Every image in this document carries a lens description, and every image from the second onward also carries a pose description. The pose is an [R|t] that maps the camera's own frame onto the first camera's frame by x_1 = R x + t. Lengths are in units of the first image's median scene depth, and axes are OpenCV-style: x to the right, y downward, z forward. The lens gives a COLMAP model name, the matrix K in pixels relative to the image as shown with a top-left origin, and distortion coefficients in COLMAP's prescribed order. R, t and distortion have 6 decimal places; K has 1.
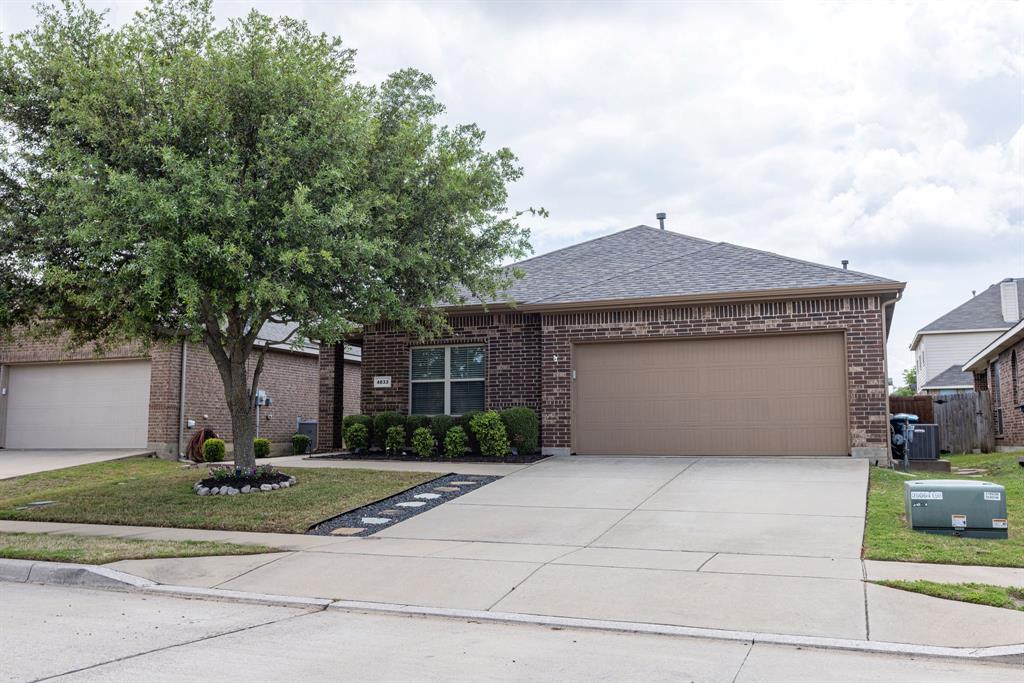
lens RADIAL K [[892.5, 0, 510.1], [0, 892.5, 287.0], [0, 0, 1]] dist [0.001763, -0.005117]
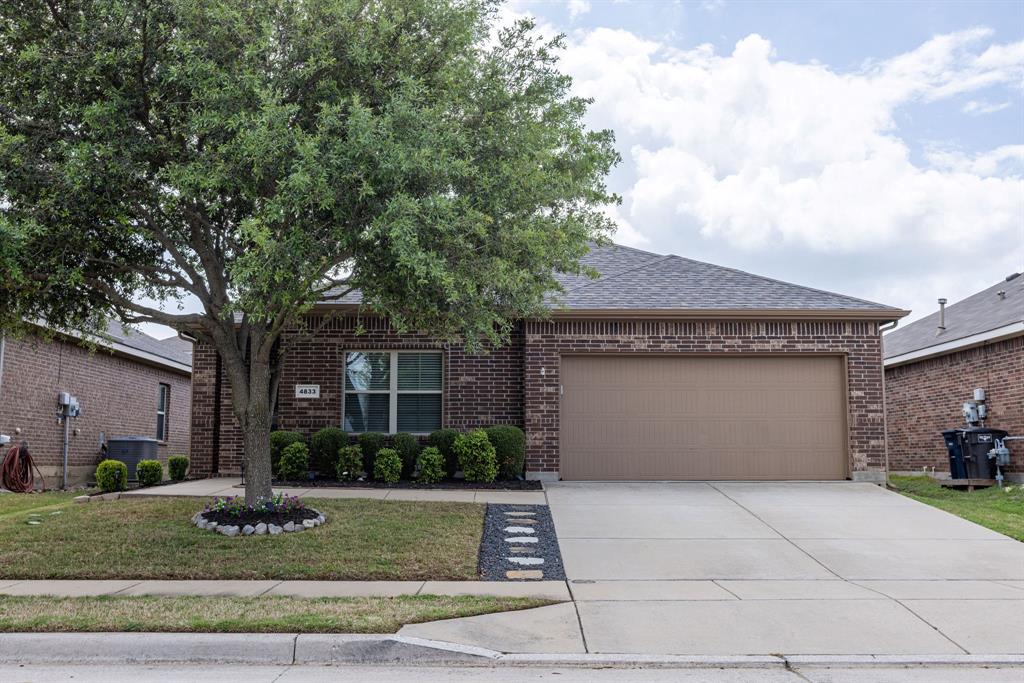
lens RADIAL K [[965.9, 0, 500.7], [0, 965.9, 246.6], [0, 0, 1]] dist [-0.000353, 0.000000]
pose [[0.921015, 0.088510, 0.379339, -0.377533], [-0.067910, 0.995414, -0.067375, 0.025050], [-0.383562, 0.036292, 0.922802, 0.124771]]
